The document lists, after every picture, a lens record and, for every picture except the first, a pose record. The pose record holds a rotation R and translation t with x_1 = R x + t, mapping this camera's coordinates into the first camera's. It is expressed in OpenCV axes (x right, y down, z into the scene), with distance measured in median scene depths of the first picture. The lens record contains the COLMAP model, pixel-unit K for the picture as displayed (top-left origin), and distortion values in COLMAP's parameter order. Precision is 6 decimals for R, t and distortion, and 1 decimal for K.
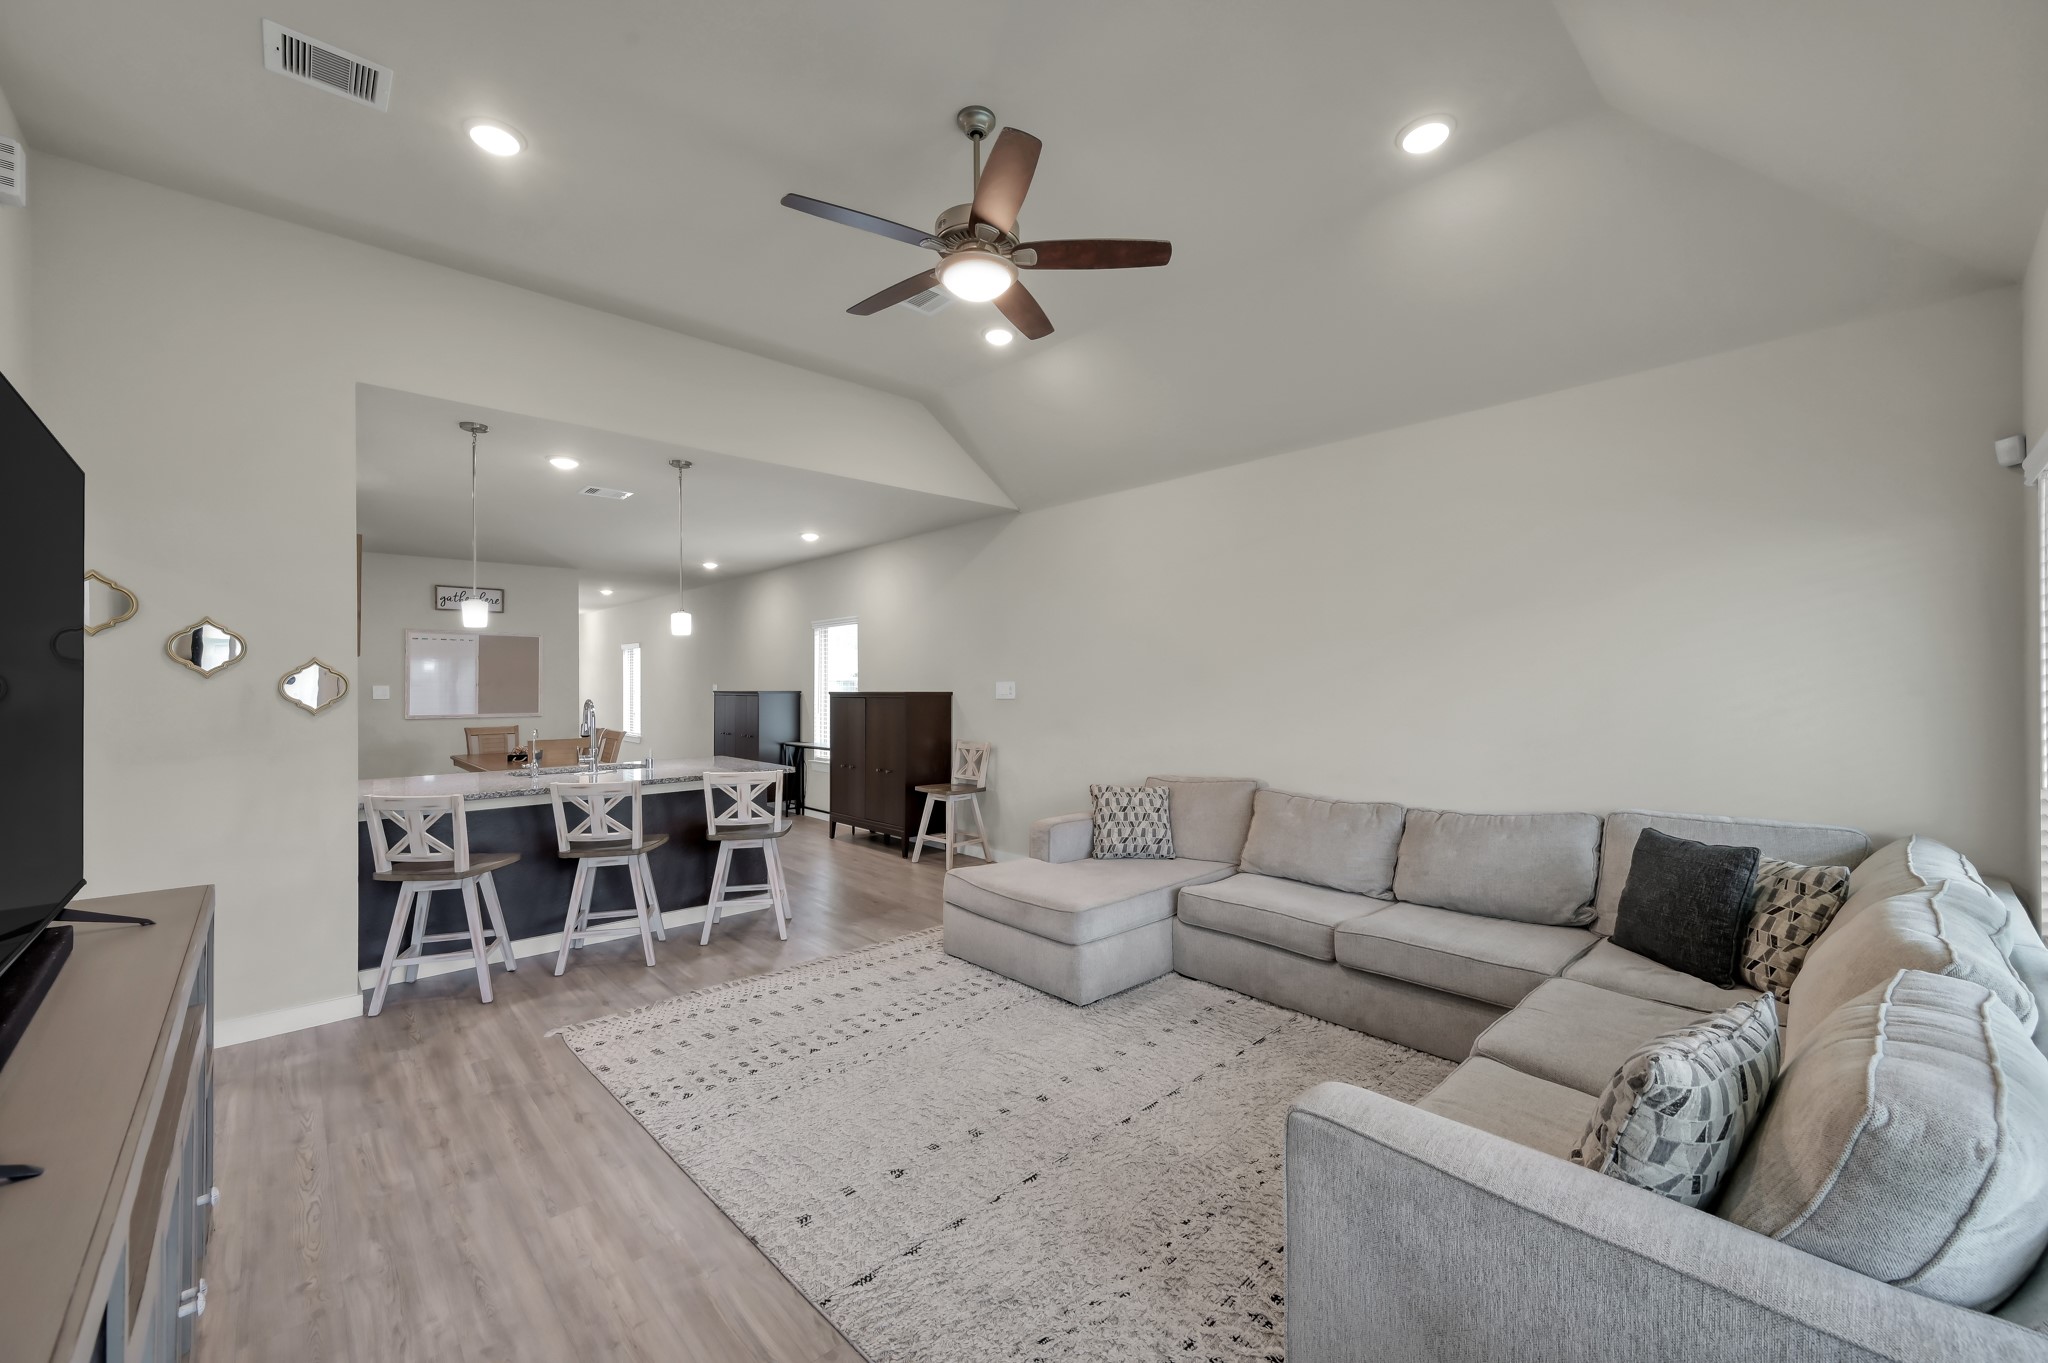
lens RADIAL K [[799.5, 0, 1024.0], [0, 799.5, 681.5], [0, 0, 1]] dist [-0.002128, -0.000310]
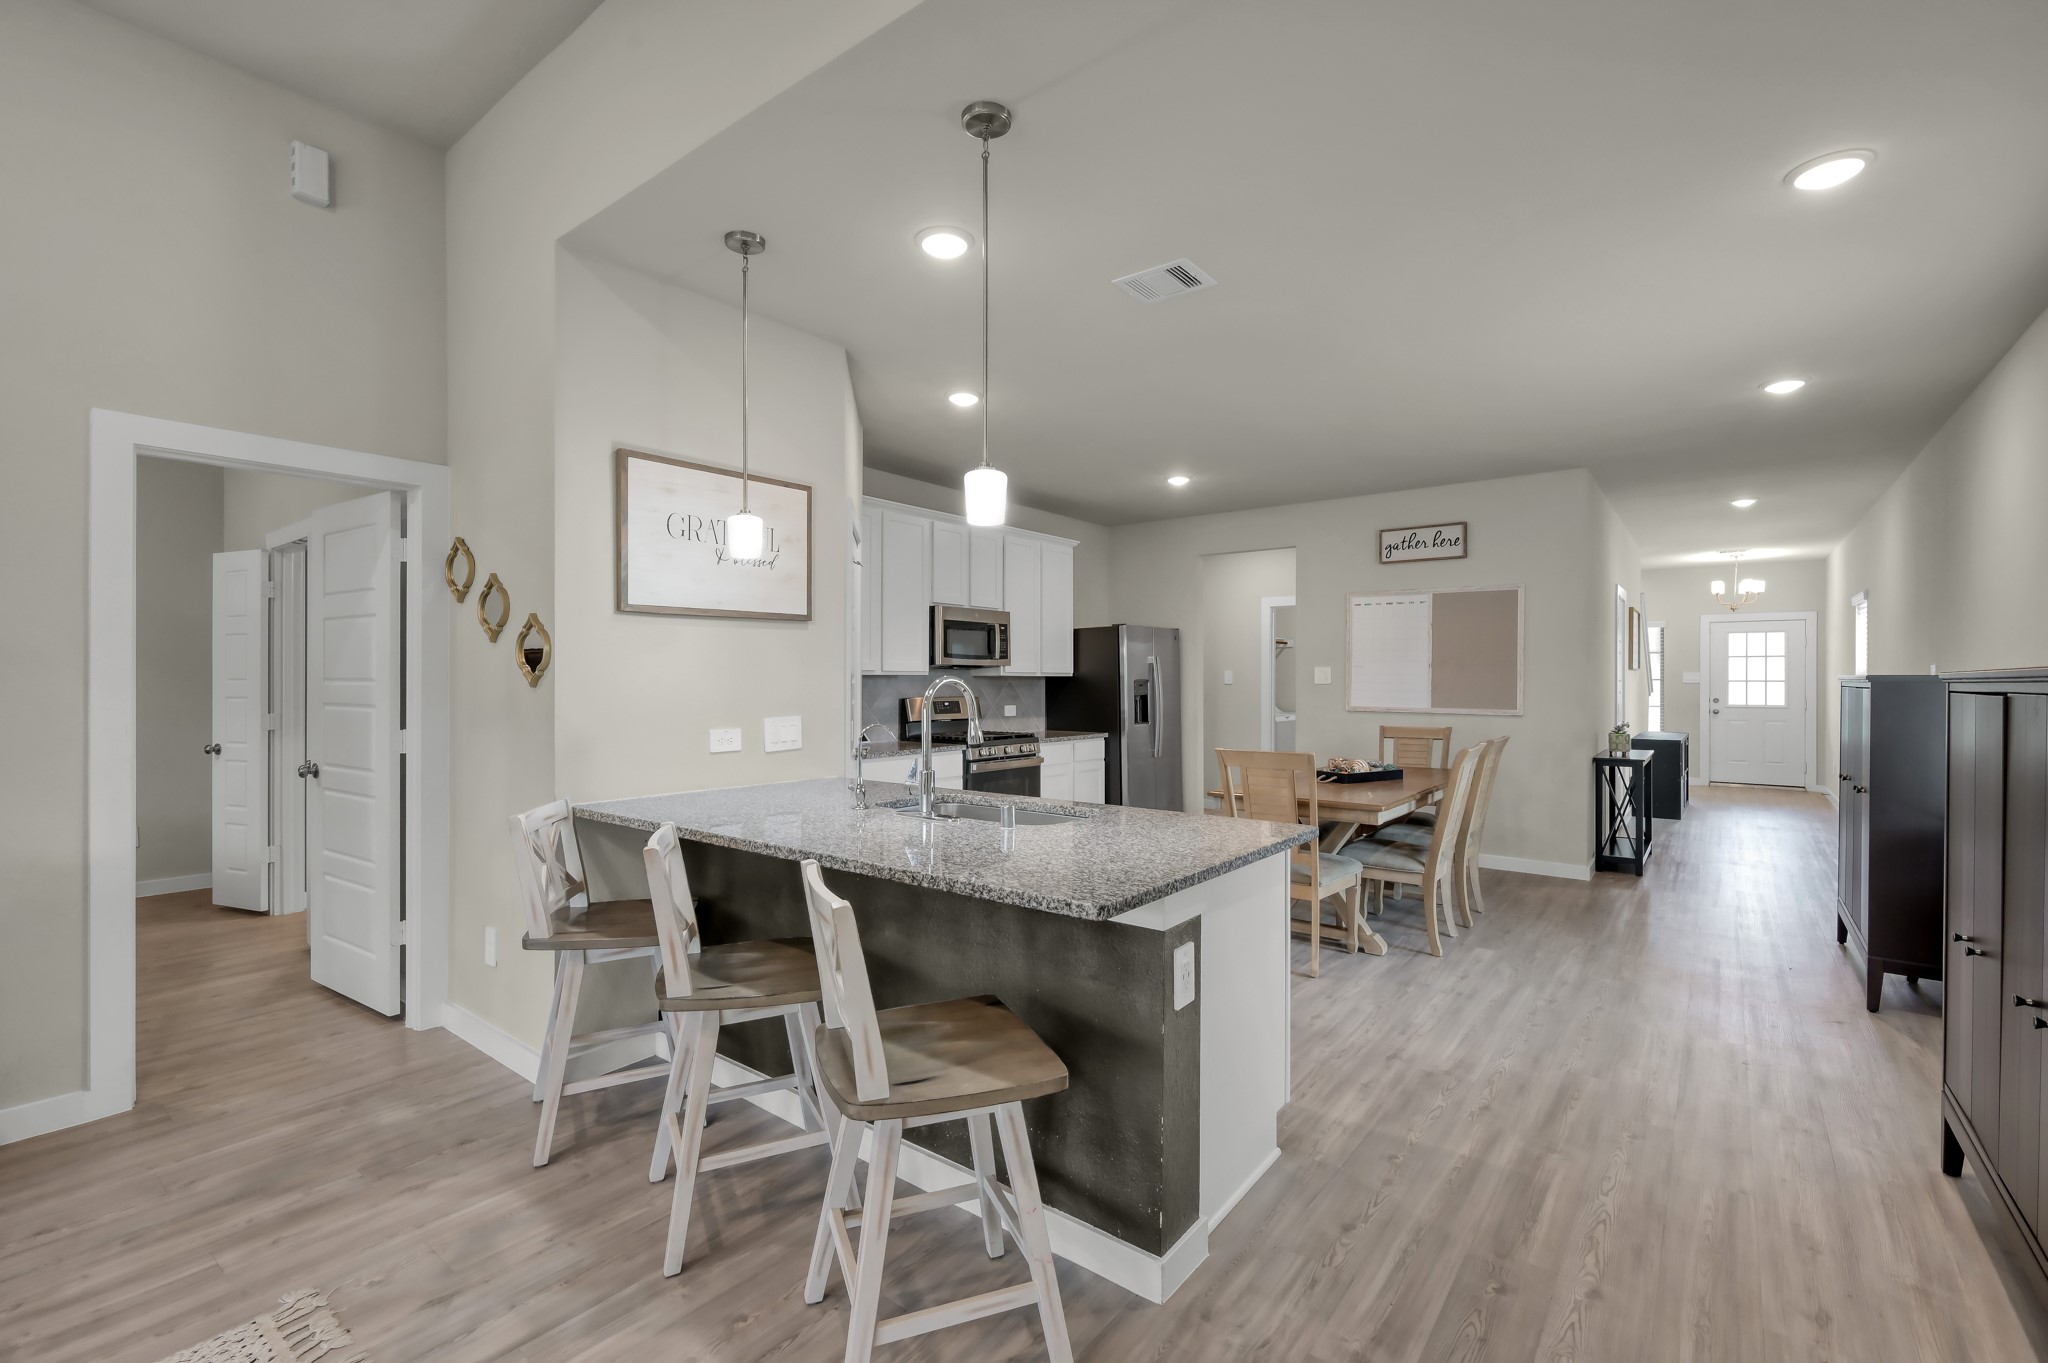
lens RADIAL K [[882.5, 0, 1024.0], [0, 882.5, 681.5], [0, 0, 1]] dist [0.001968, 0.000347]
pose [[0.154923, 0.004679, -0.987915, 0.022337], [0.000216, 0.999989, 0.004770, 0.017157], [0.987926, -0.000952, 0.154921, 0.631761]]
